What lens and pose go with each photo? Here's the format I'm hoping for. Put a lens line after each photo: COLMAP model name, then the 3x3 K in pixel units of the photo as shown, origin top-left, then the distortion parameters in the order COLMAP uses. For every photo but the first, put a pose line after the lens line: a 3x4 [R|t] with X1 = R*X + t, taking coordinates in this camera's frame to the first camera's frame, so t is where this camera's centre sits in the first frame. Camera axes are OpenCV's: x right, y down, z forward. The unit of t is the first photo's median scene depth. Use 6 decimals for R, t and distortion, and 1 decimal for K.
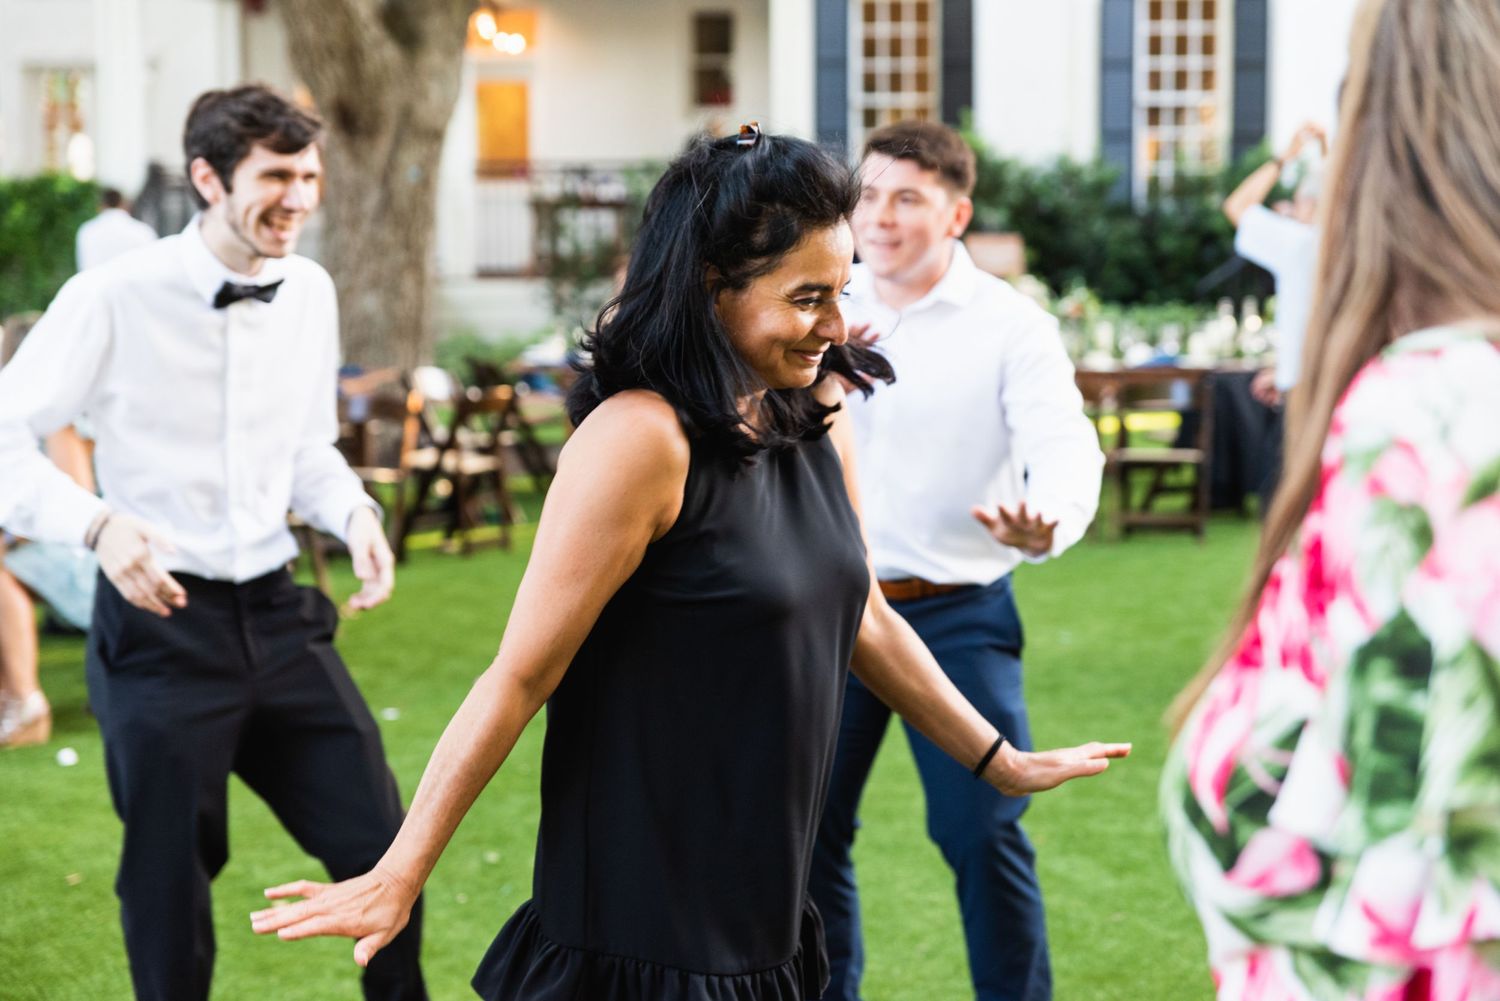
lens RADIAL K [[2989.2, 0, 749.7], [0, 2989.2, 504.7], [0, 0, 1]] dist [0.103514, 0.000000]
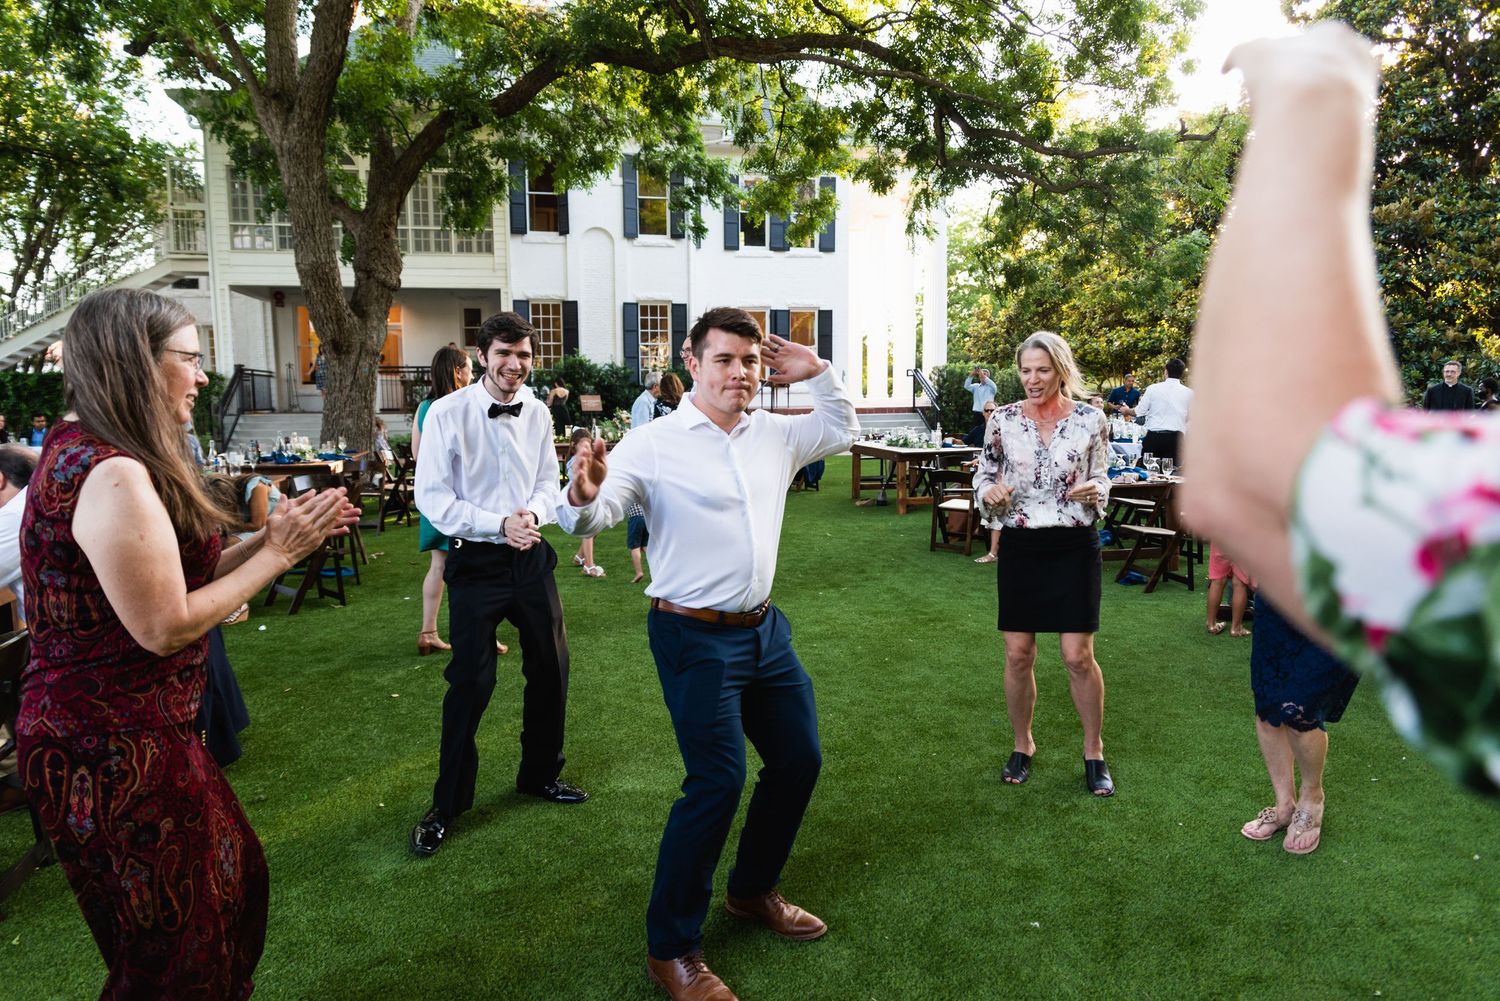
lens RADIAL K [[1017.3, 0, 751.9], [0, 1017.3, 486.5], [0, 0, 1]] dist [0.004629, 0.002973]
pose [[0.938540, -0.038787, 0.342983, -0.143211], [0.040592, 0.999174, 0.001919, -0.007322], [-0.342775, 0.012121, 0.939339, 0.167275]]
